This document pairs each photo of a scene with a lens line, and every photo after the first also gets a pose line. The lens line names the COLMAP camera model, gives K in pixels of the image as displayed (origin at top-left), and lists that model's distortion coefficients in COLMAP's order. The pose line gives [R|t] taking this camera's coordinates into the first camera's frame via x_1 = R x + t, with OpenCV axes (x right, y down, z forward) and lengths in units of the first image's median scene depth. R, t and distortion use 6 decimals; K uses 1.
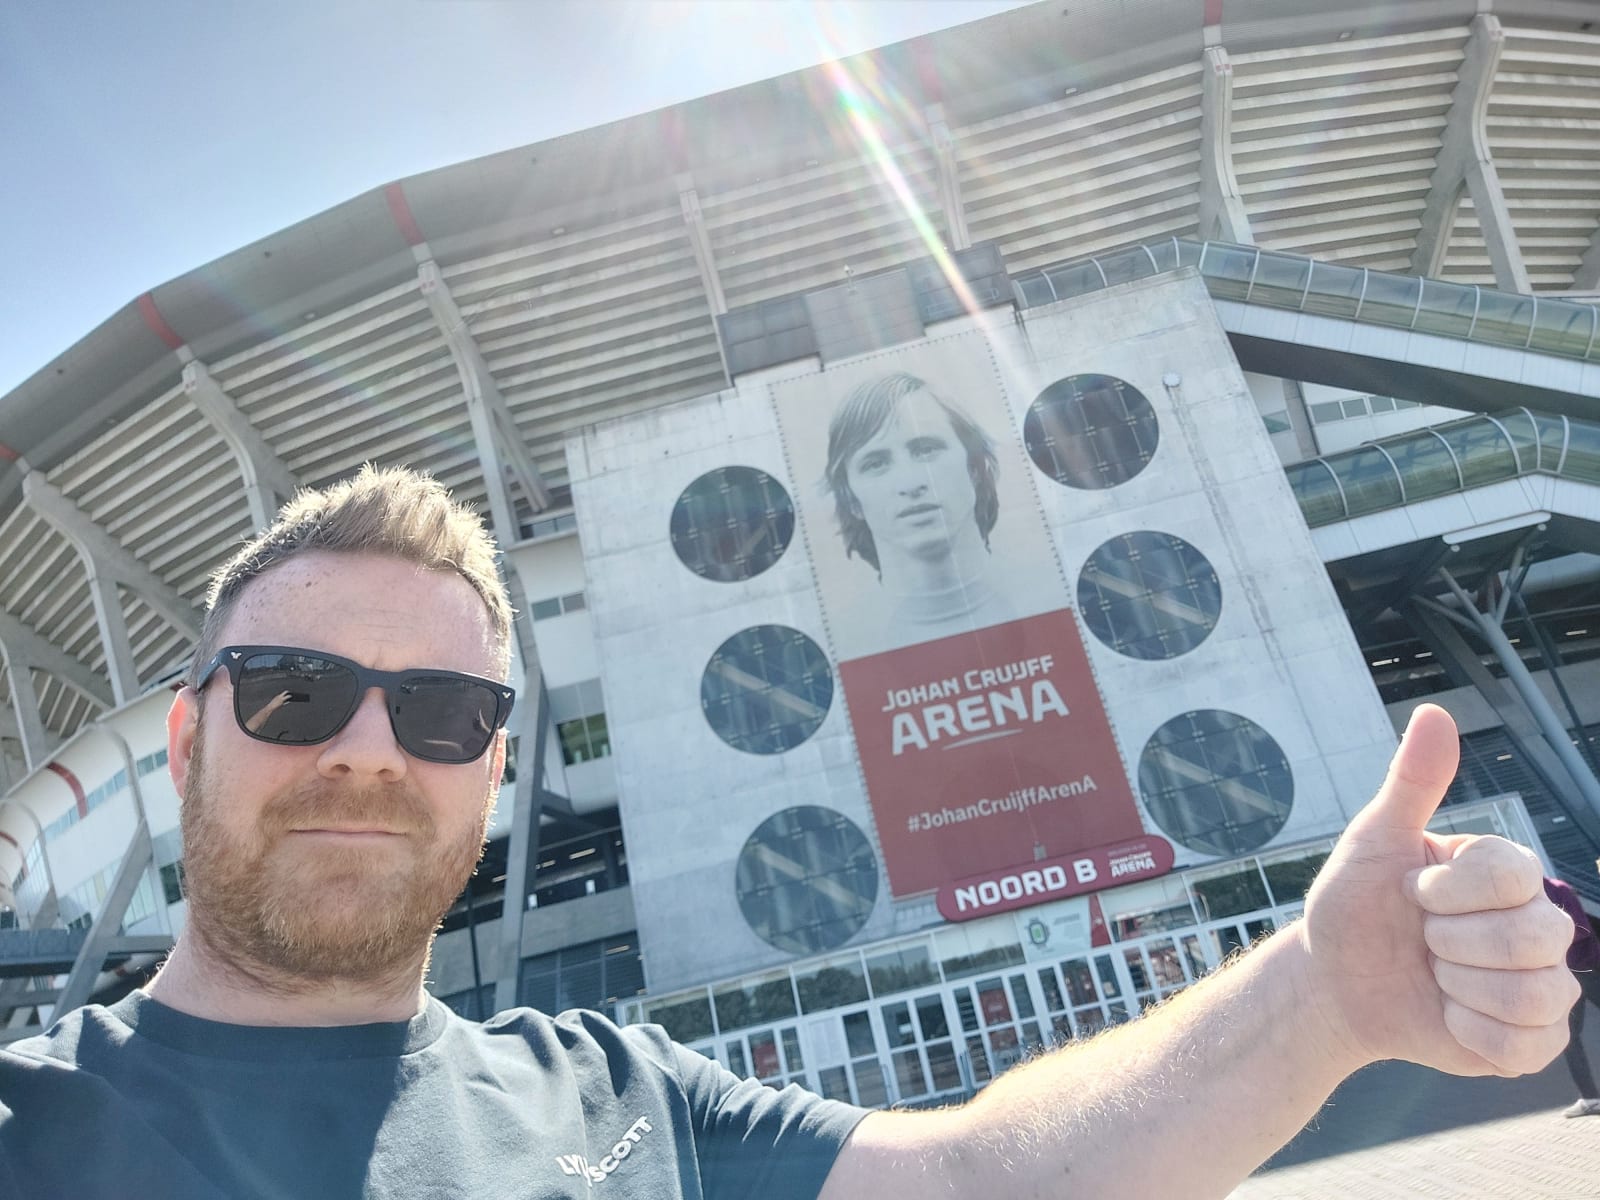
lens RADIAL K [[1161.7, 0, 798.3], [0, 1161.7, 602.0], [0, 0, 1]] dist [0.068068, -0.060849]
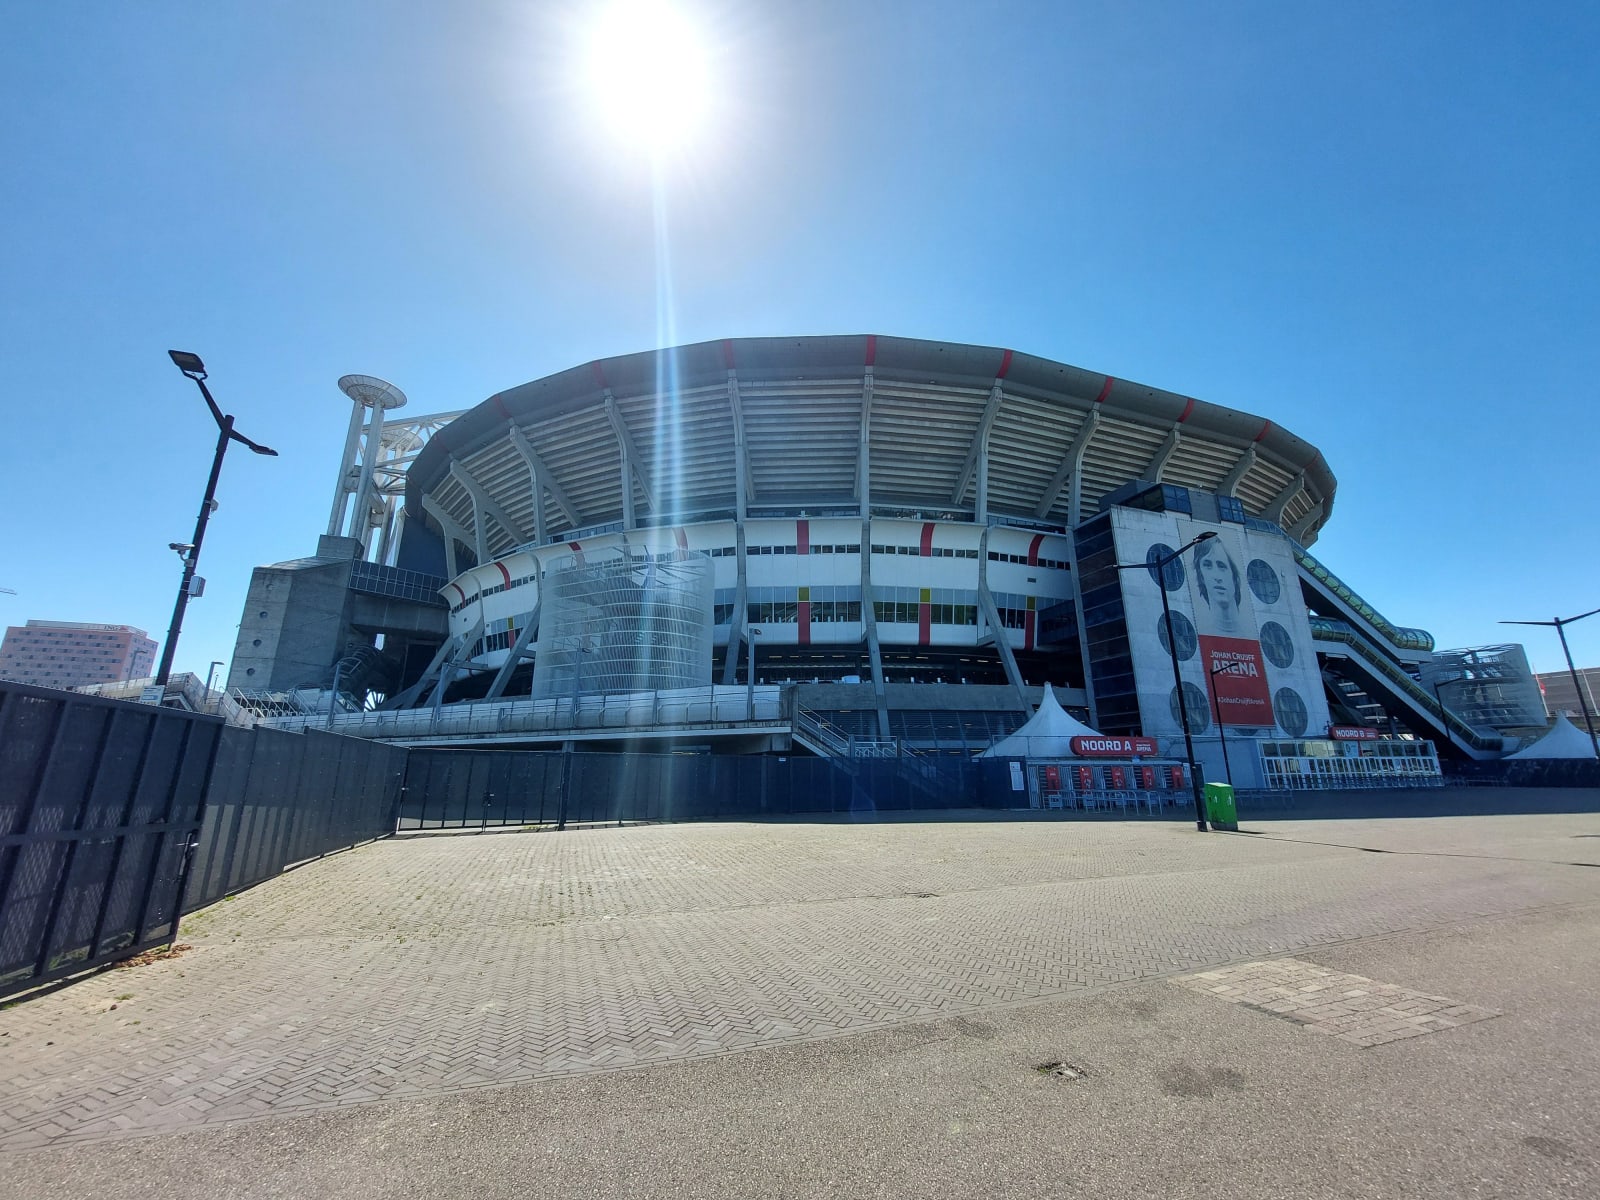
lens RADIAL K [[635.1, 0, 803.7], [0, 635.1, 594.3], [0, 0, 1]] dist [0.001932, -0.012827]
pose [[0.860949, 0.324863, 0.391447, -1.324418], [-0.345109, 0.938356, -0.019712, 0.302500], [-0.373721, -0.118121, 0.919989, 0.006513]]
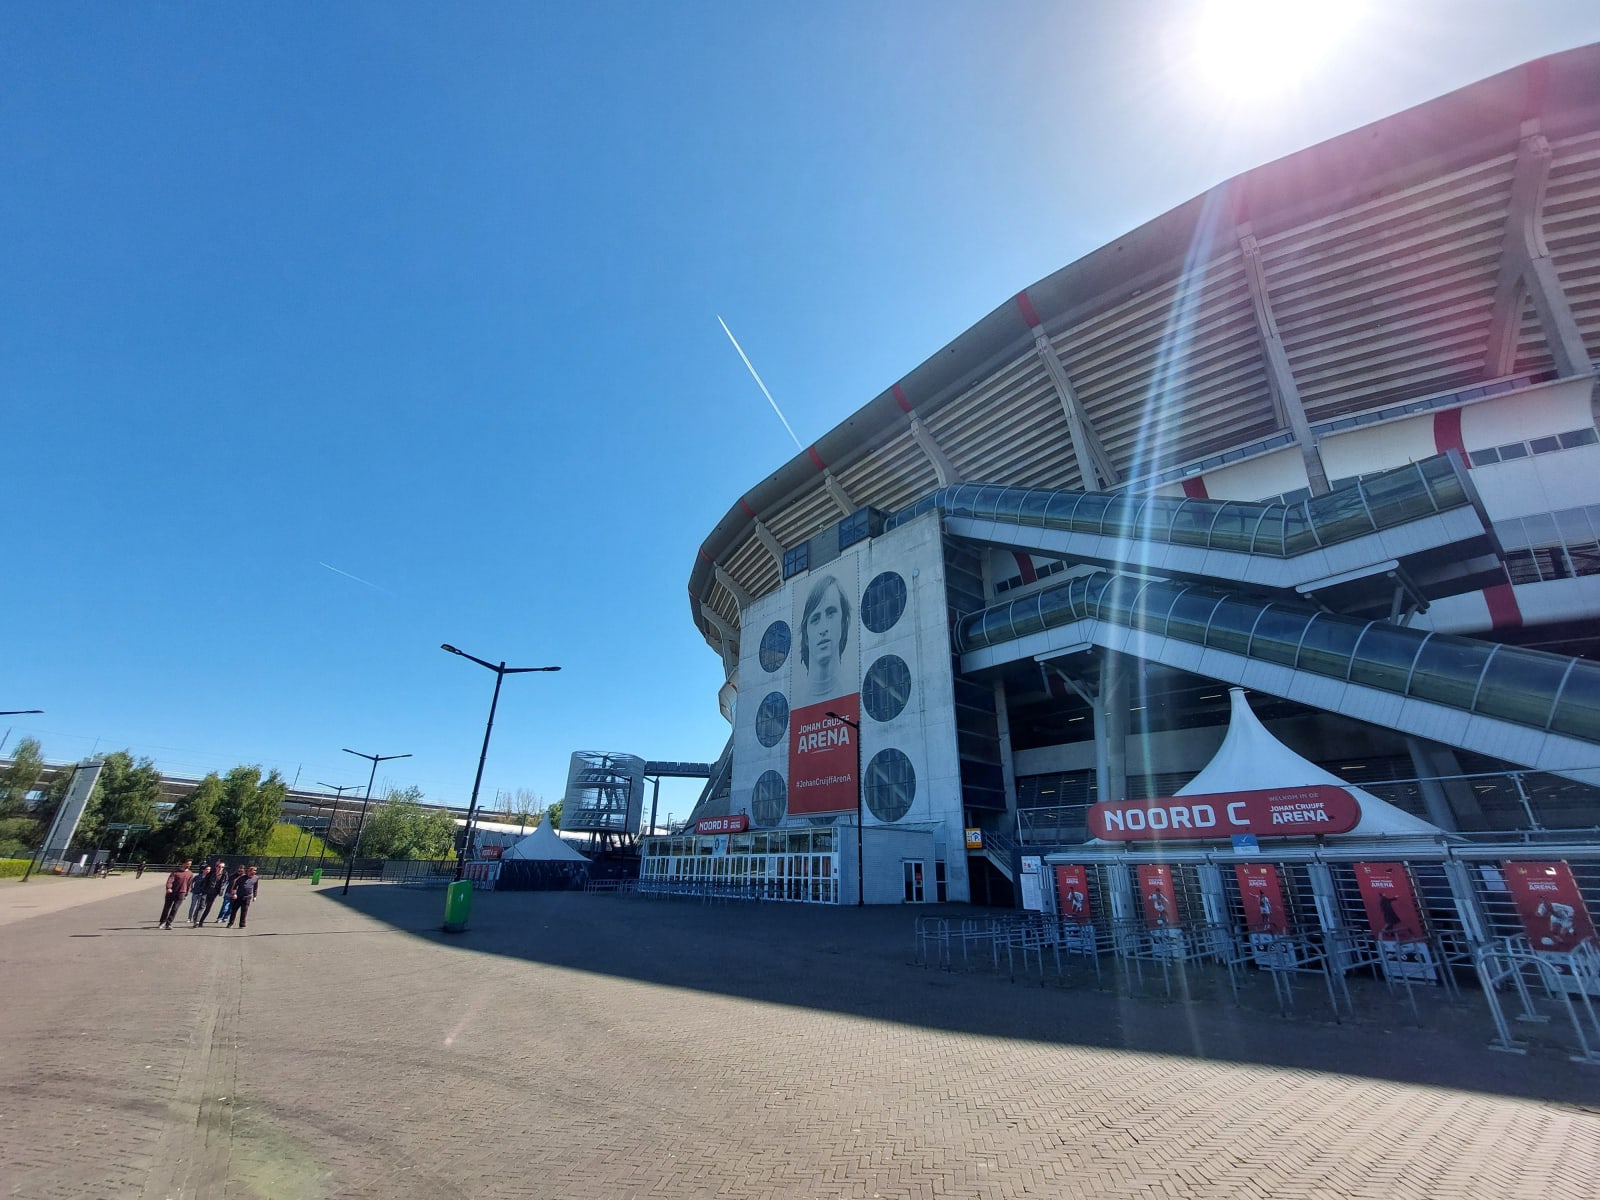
lens RADIAL K [[638.8, 0, 804.0], [0, 638.8, 592.1], [0, 0, 1]] dist [-0.010439, -0.001347]
pose [[0.711927, -0.068118, -0.698942, 0.963639], [0.099402, 0.995038, 0.004273, -0.187716], [0.695183, -0.072518, 0.715166, 0.102145]]
